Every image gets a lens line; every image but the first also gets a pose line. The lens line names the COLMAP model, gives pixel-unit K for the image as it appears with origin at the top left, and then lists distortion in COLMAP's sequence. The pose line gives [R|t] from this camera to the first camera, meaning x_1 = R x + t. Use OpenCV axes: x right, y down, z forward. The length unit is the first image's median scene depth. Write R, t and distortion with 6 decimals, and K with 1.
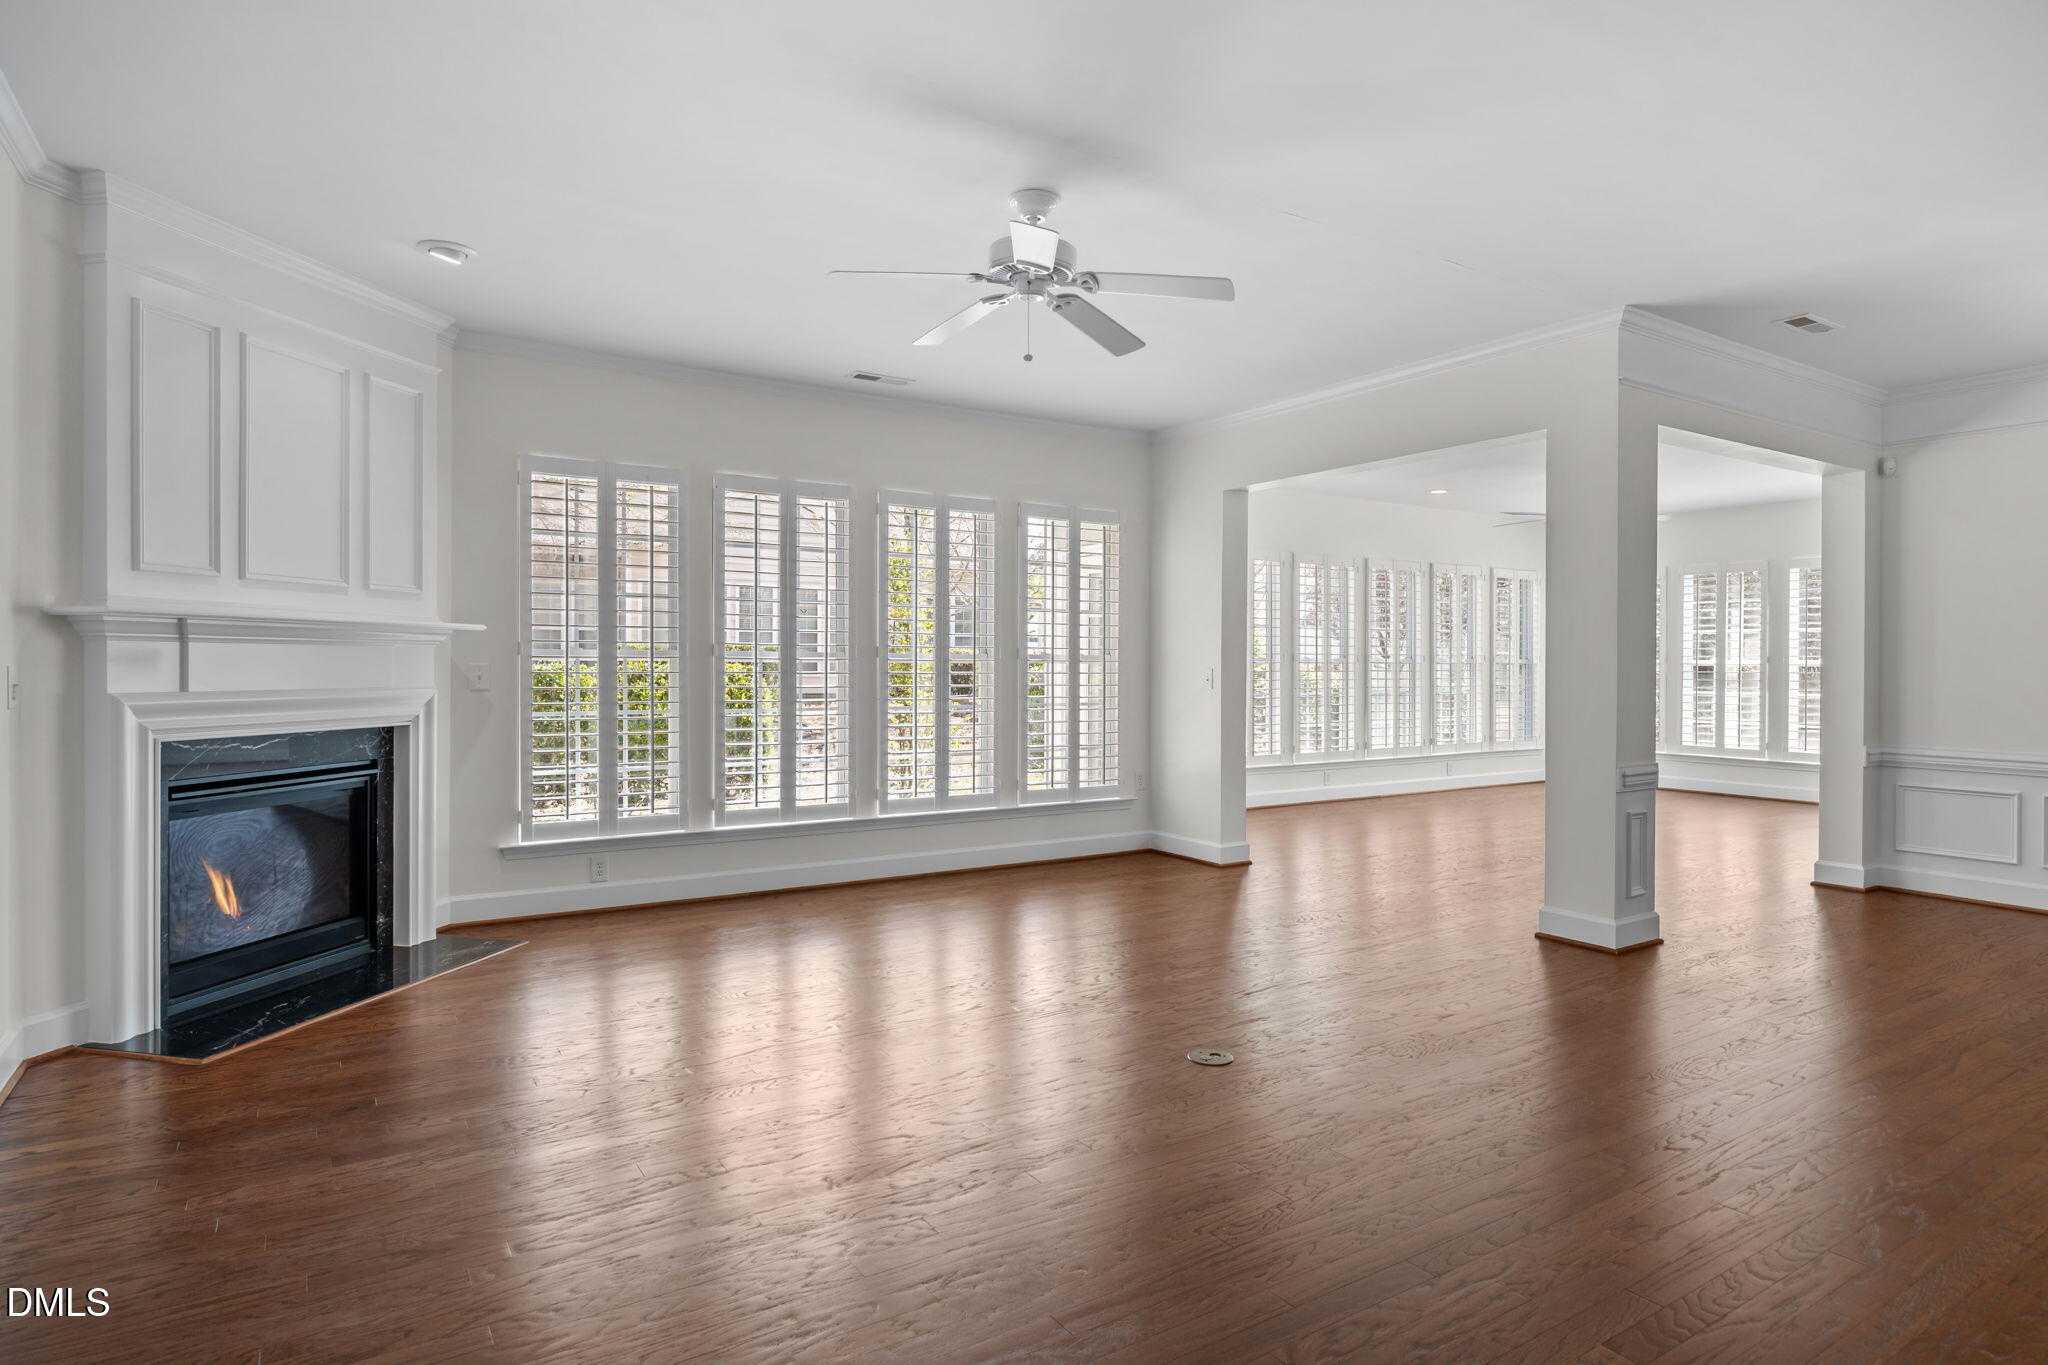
lens RADIAL K [[1129.6, 0, 1024.0], [0, 1129.6, 682.5], [0, 0, 1]] dist [0.003490, 0.000435]
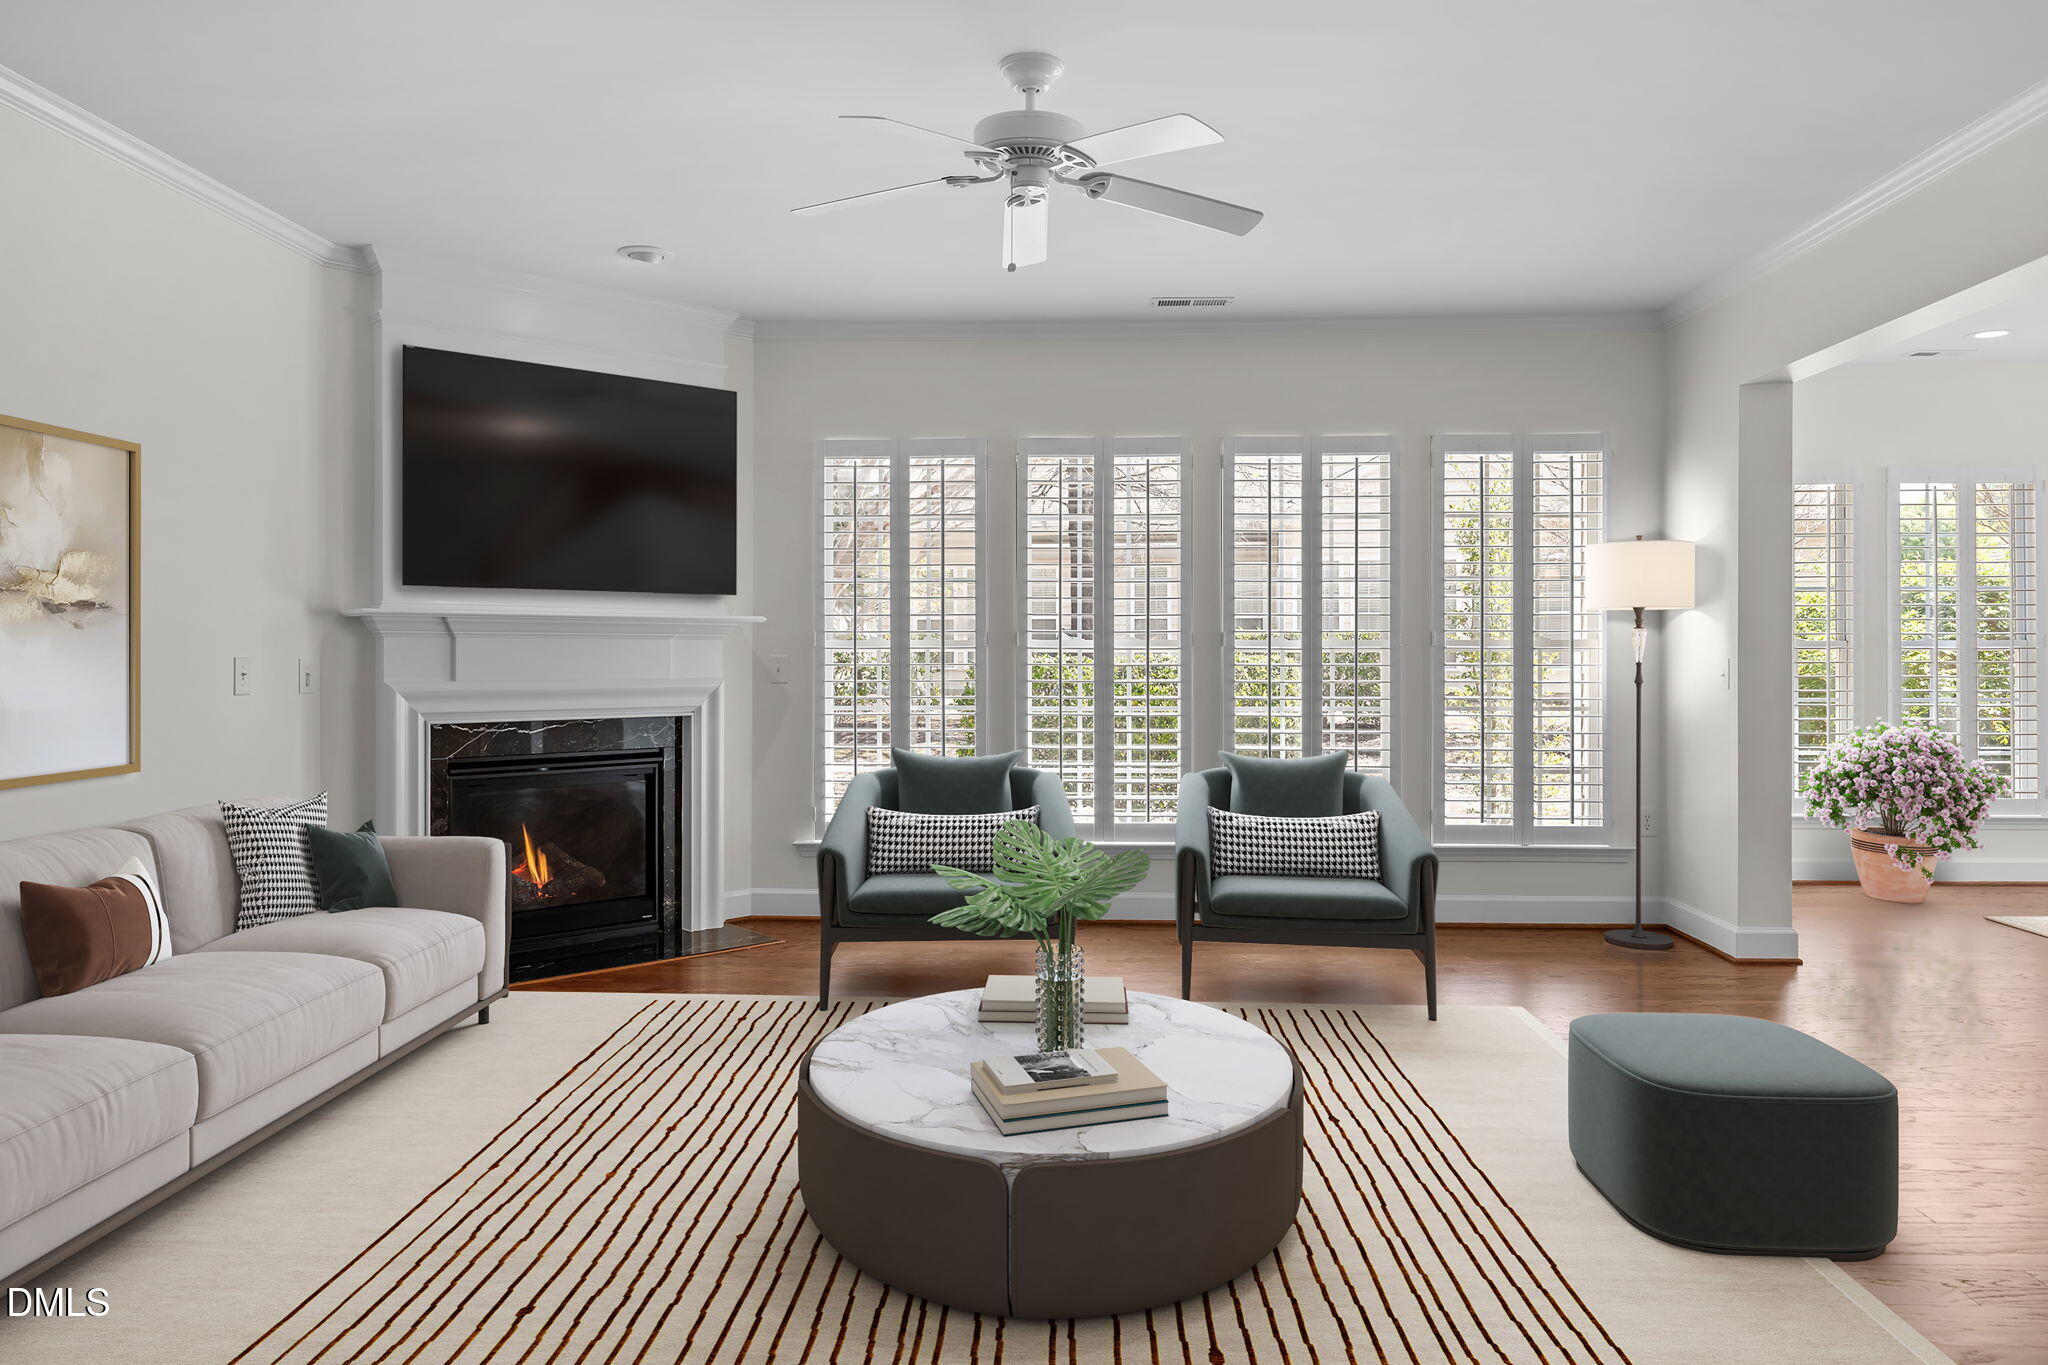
lens RADIAL K [[1277.7, 0, 1028.3], [0, 1277.7, 641.5], [0, 0, 1]] dist [-0.023338, -0.000592]
pose [[0.813410, -0.011271, -0.581581, 0.263410], [-0.004620, 0.999656, -0.025835, -0.000568], [0.581672, 0.023701, 0.813078, 0.164509]]
